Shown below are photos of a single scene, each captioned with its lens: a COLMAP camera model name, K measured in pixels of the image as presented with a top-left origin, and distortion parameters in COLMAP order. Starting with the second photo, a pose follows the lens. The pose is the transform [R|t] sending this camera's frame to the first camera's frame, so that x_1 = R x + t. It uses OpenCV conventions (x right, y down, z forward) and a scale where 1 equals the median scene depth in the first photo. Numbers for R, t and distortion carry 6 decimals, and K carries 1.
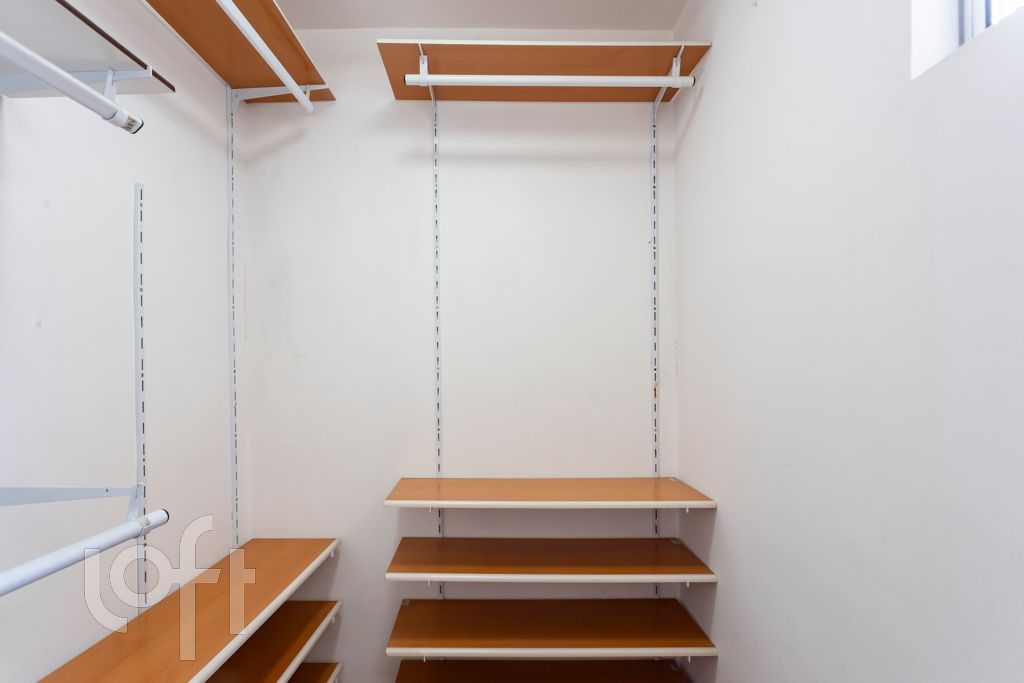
lens RADIAL K [[513.1, 0, 512.7], [0, 513.1, 361.4], [0, 0, 1]] dist [0.001235, 0.000109]
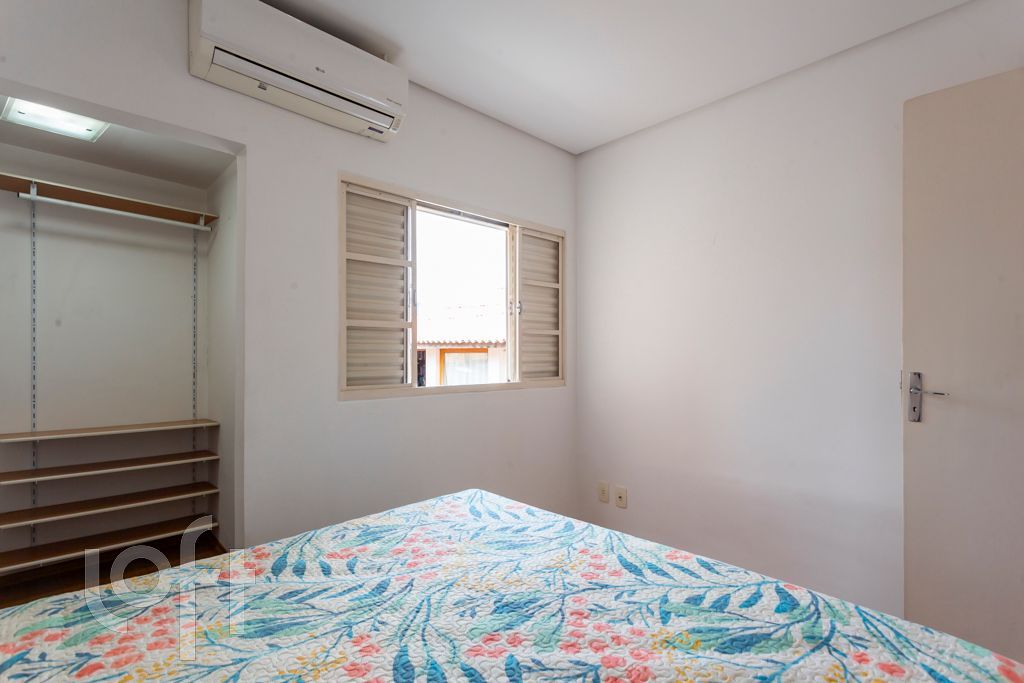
lens RADIAL K [[485.9, 0, 517.0], [0, 485.9, 357.9], [0, 0, 1]] dist [0.000892, 0.000725]
pose [[0.728801, 0.007186, 0.684688, -0.090483], [-0.002915, 0.999968, -0.007392, 0.004342], [-0.684719, 0.003392, 0.728799, -1.166932]]
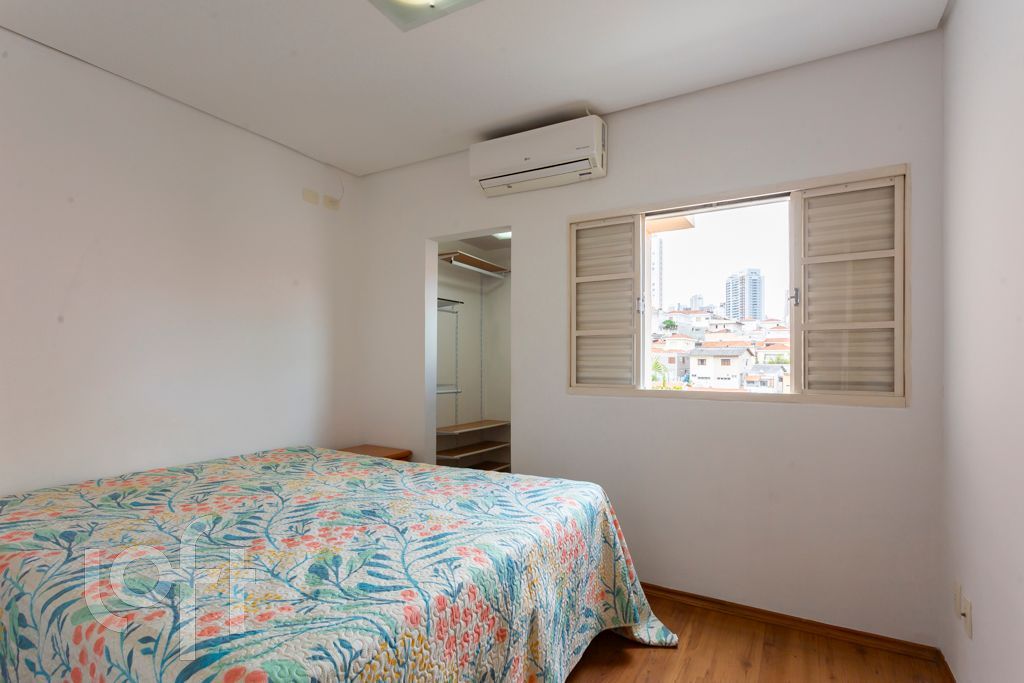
lens RADIAL K [[485.9, 0, 517.0], [0, 485.9, 357.9], [0, 0, 1]] dist [0.000892, 0.000725]
pose [[0.869030, 0.009204, -0.494674, 1.085982], [-0.012948, 0.999908, -0.004143, -0.004956], [0.494591, 0.010005, 0.869068, -1.436028]]
